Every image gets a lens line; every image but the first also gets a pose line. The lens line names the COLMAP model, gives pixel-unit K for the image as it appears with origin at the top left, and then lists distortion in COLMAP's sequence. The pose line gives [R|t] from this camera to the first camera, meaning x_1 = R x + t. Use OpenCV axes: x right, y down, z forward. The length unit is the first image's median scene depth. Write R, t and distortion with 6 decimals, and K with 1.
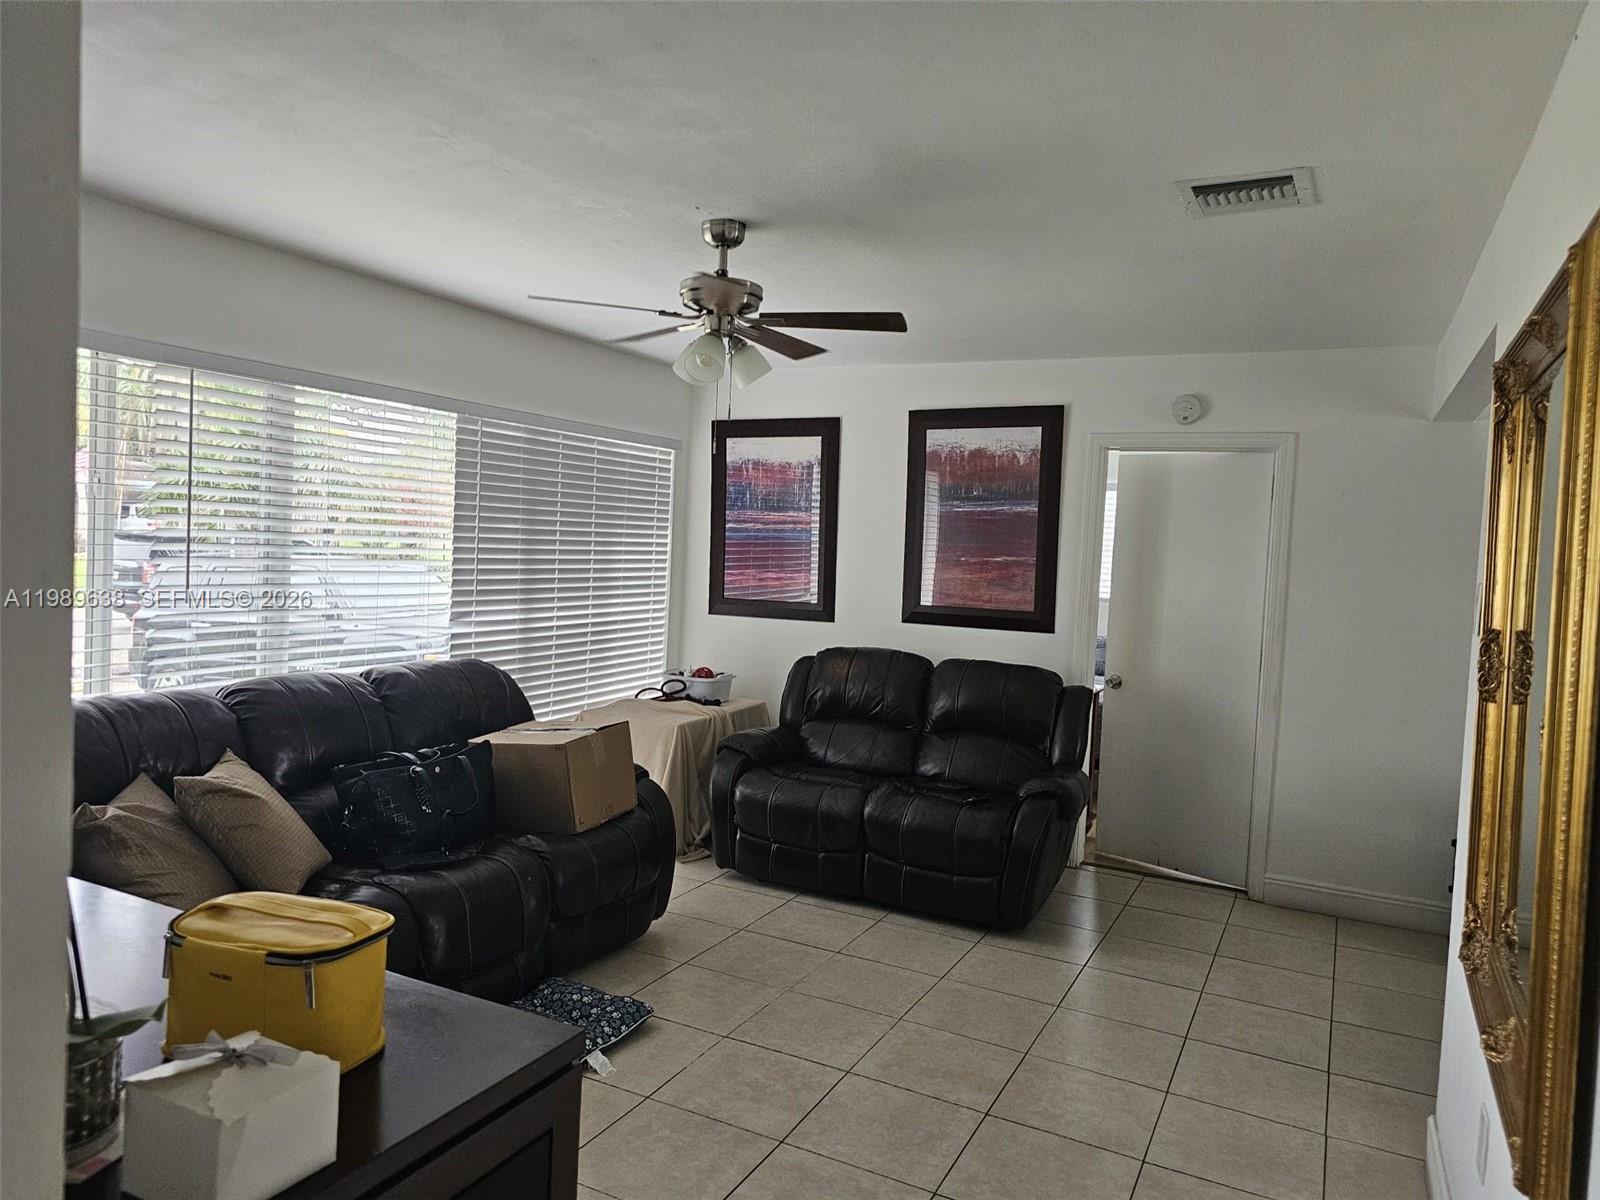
lens RADIAL K [[1070.5, 0, 801.2], [0, 1070.5, 598.7], [0, 0, 1]] dist [0.047818, -0.041570]
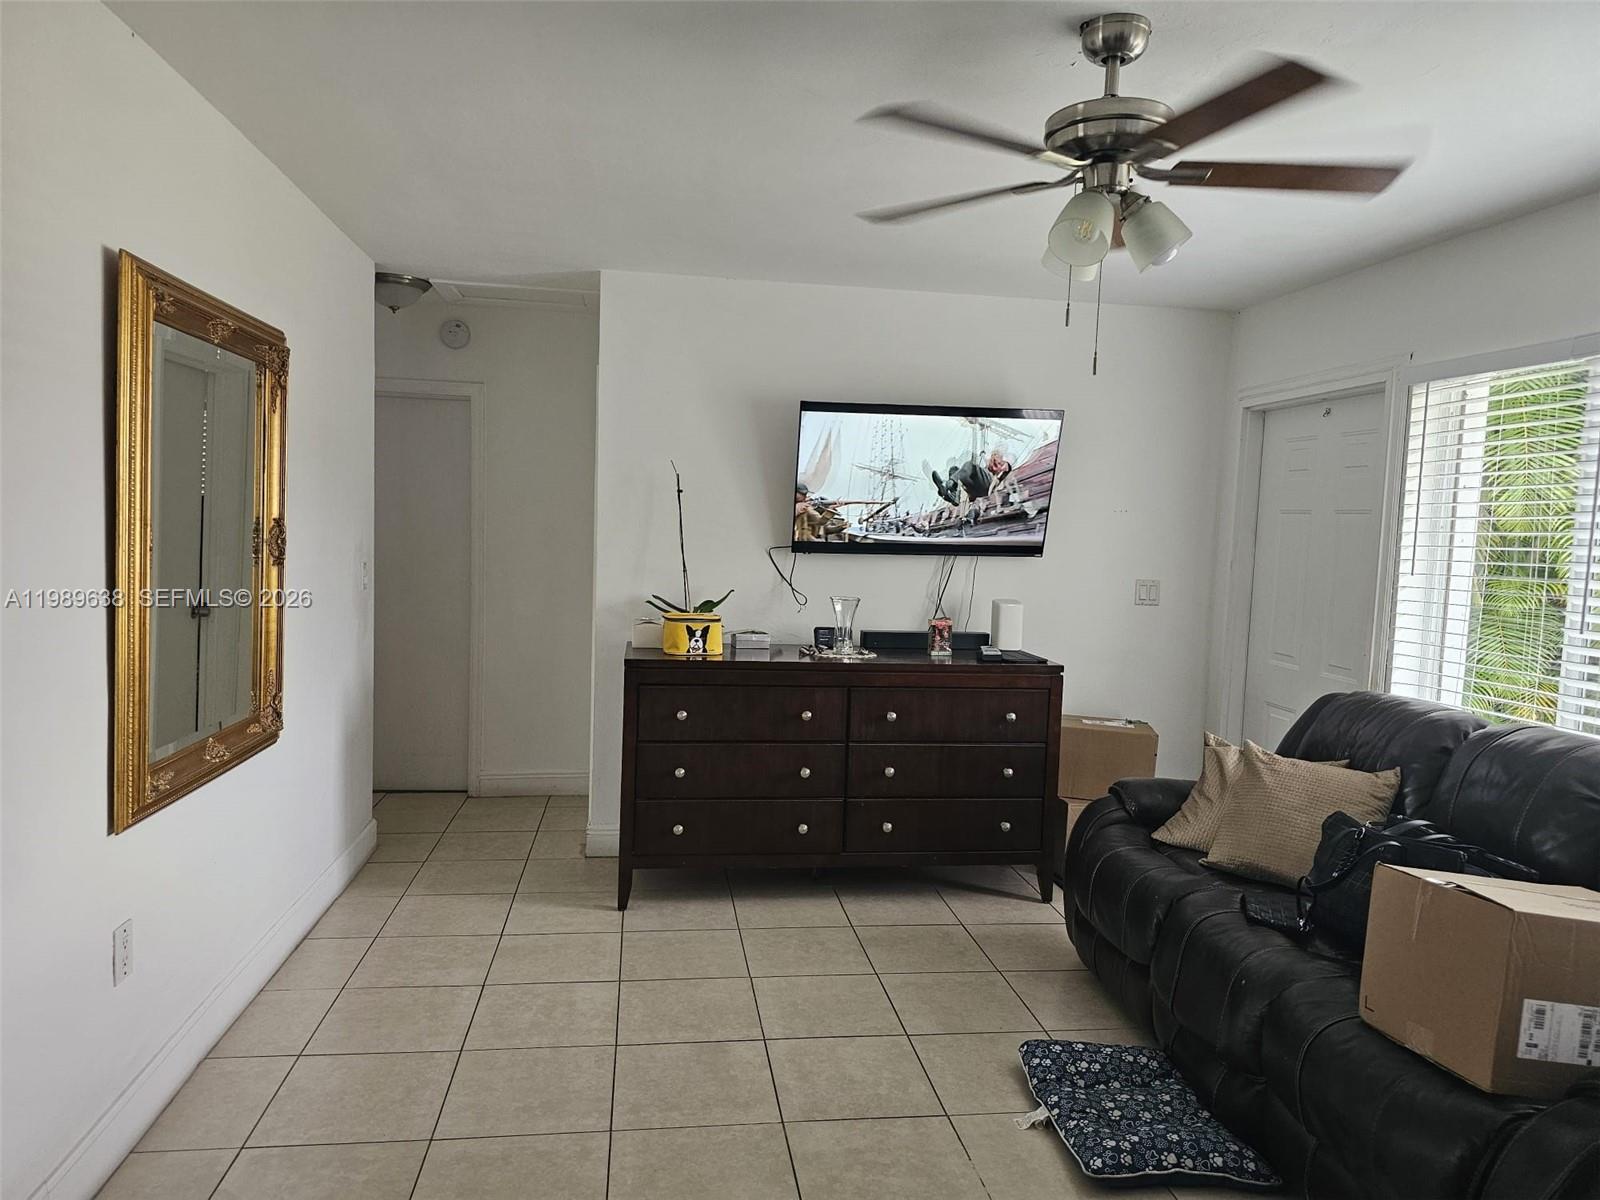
lens RADIAL K [[1070.5, 0, 793.9], [0, 1070.5, 606.0], [0, 0, 1]] dist [0.047818, -0.041570]
pose [[-0.816120, -0.029648, -0.577121, 0.299727], [-0.102396, 0.990299, 0.093926, -0.024588], [0.568738, 0.135750, -0.811239, 0.950546]]
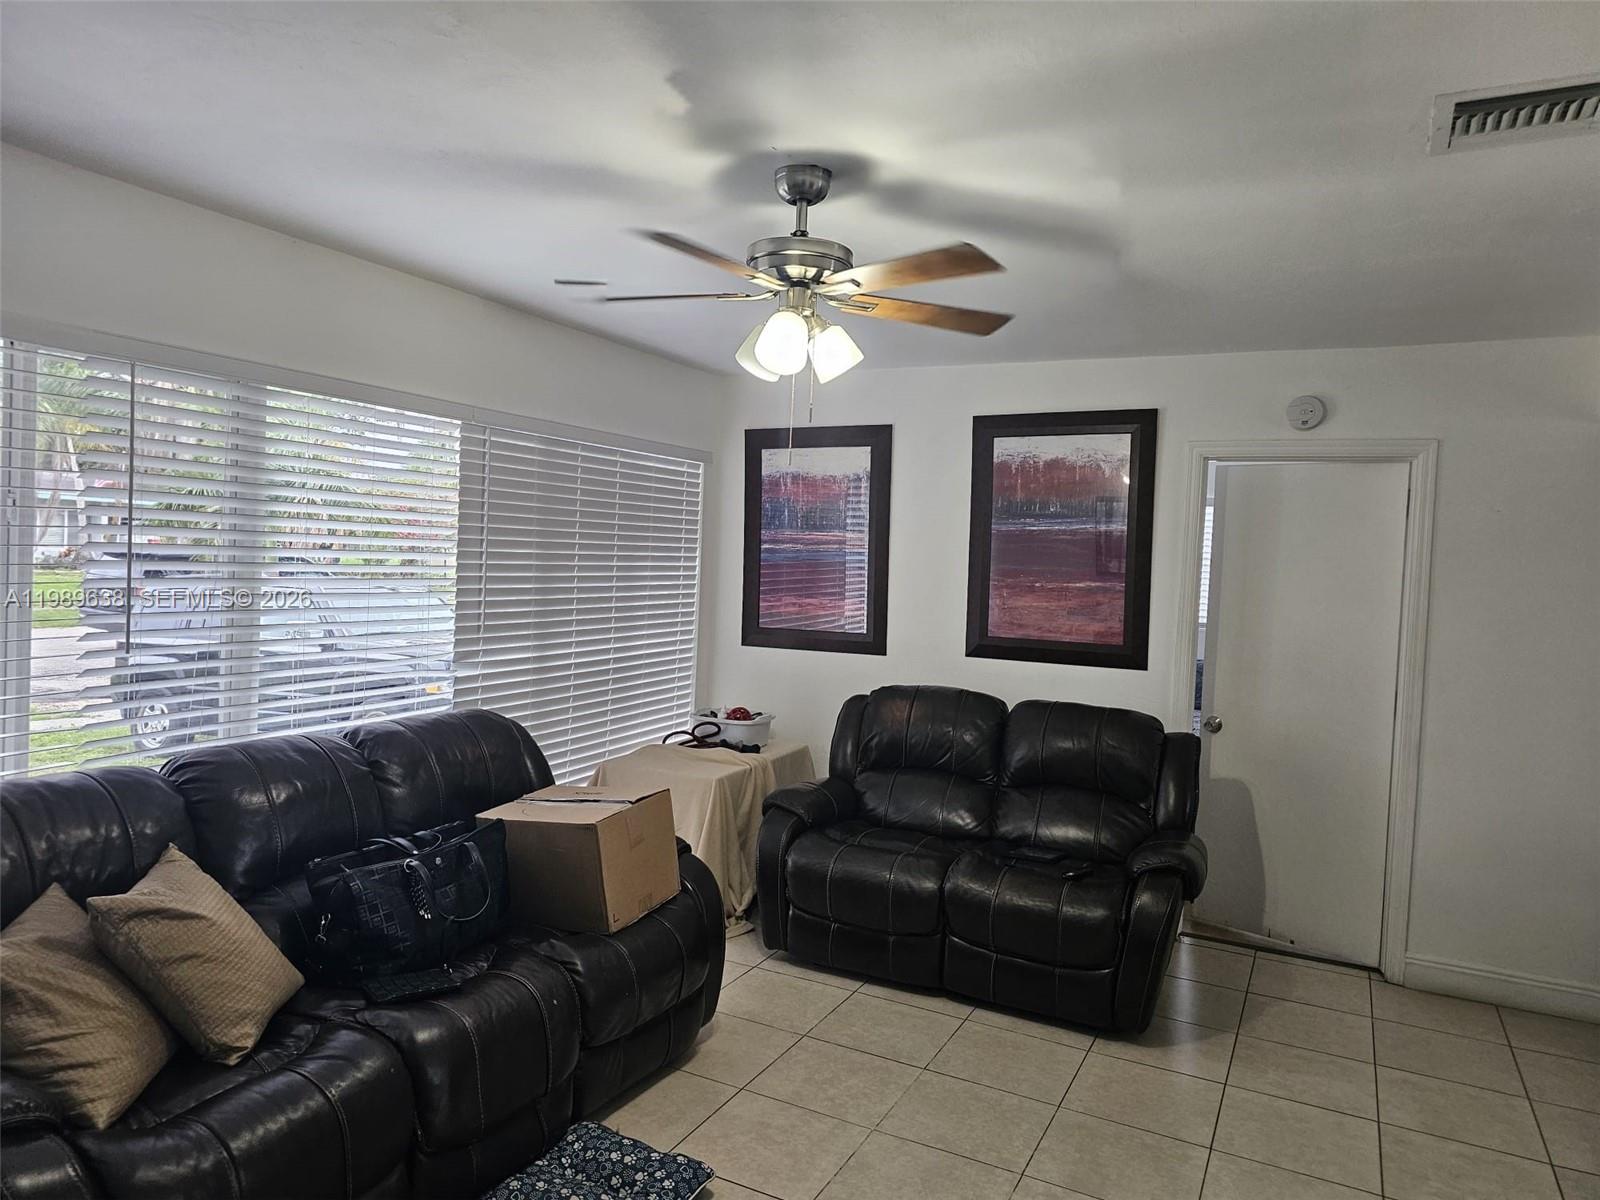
lens RADIAL K [[1070.5, 0, 805.7], [0, 1070.5, 596.8], [0, 0, 1]] dist [0.047818, -0.041570]
pose [[0.999979, -0.005228, 0.003771, -0.047327], [0.005284, 0.999872, -0.015075, -0.016506], [-0.003692, 0.015094, 0.999879, 0.137664]]
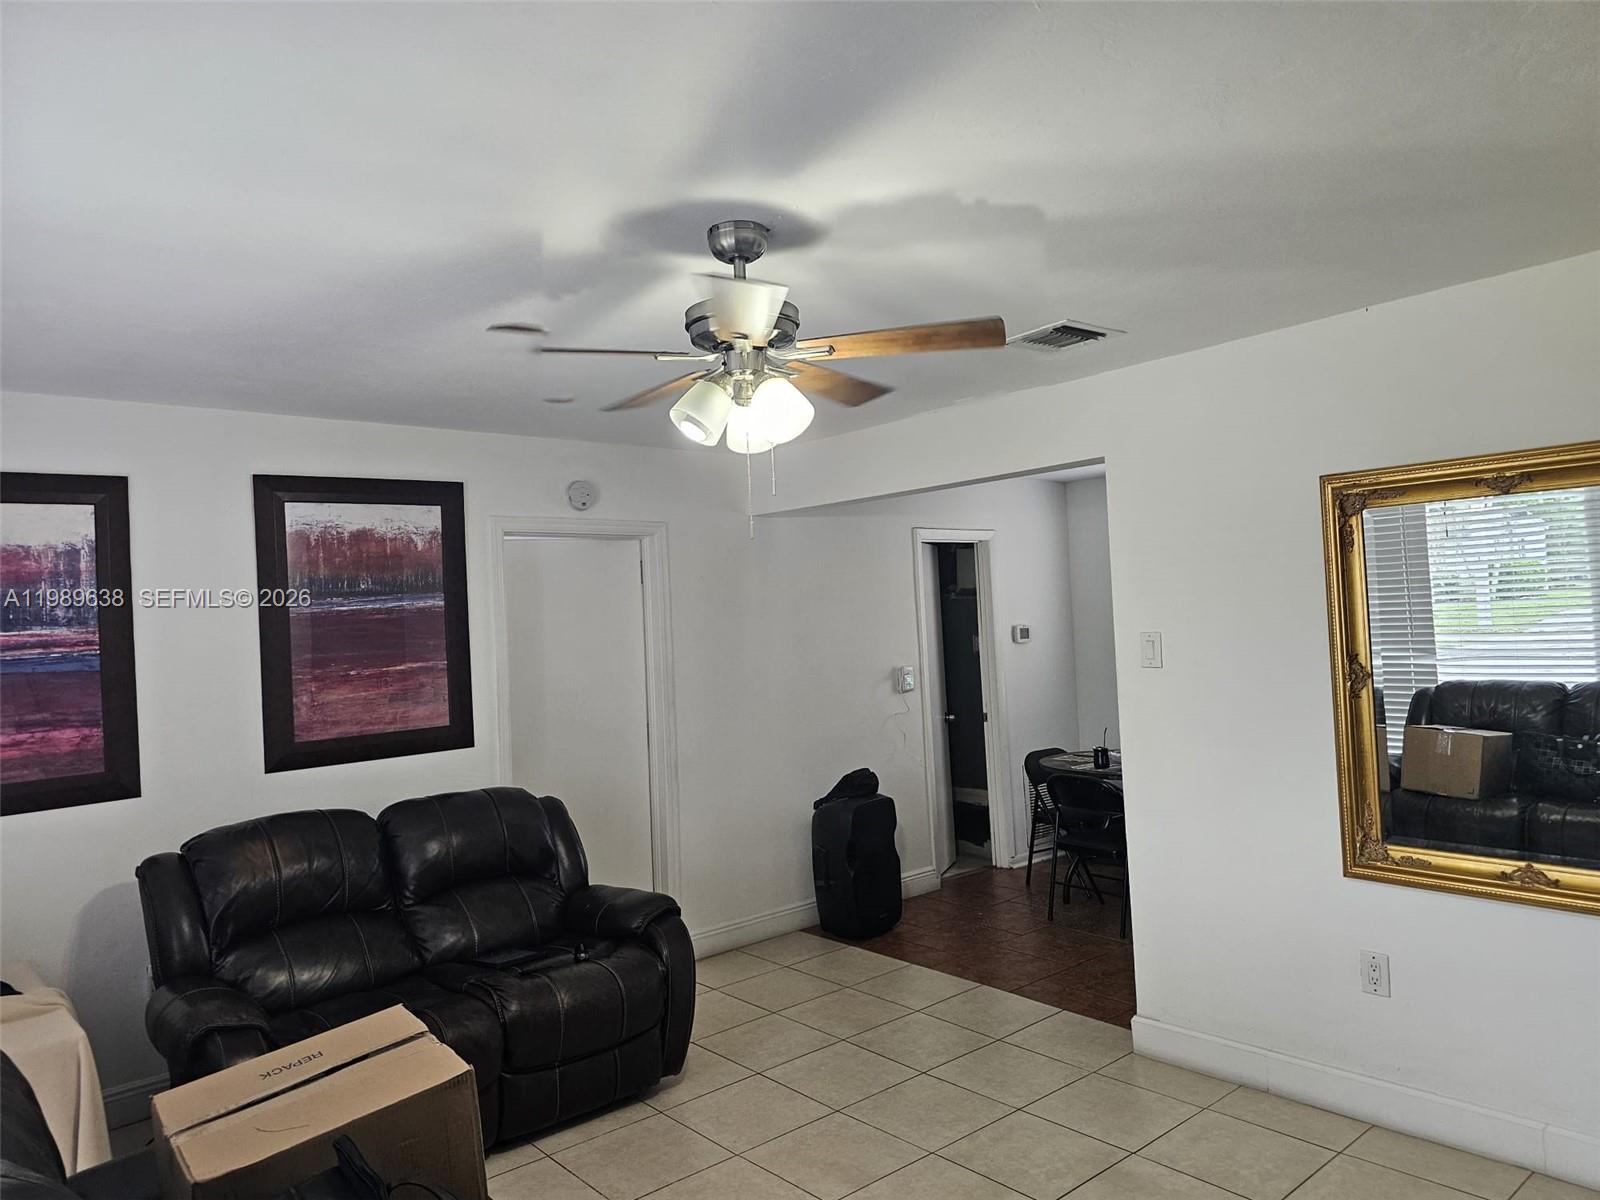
lens RADIAL K [[1070.5, 0, 768.1], [0, 1070.5, 599.9], [0, 0, 1]] dist [0.047818, -0.041570]
pose [[0.392471, -0.044184, 0.918703, -0.487745], [0.112823, 0.993615, -0.000412, -0.061123], [-0.912819, 0.103812, 0.394950, 0.468425]]
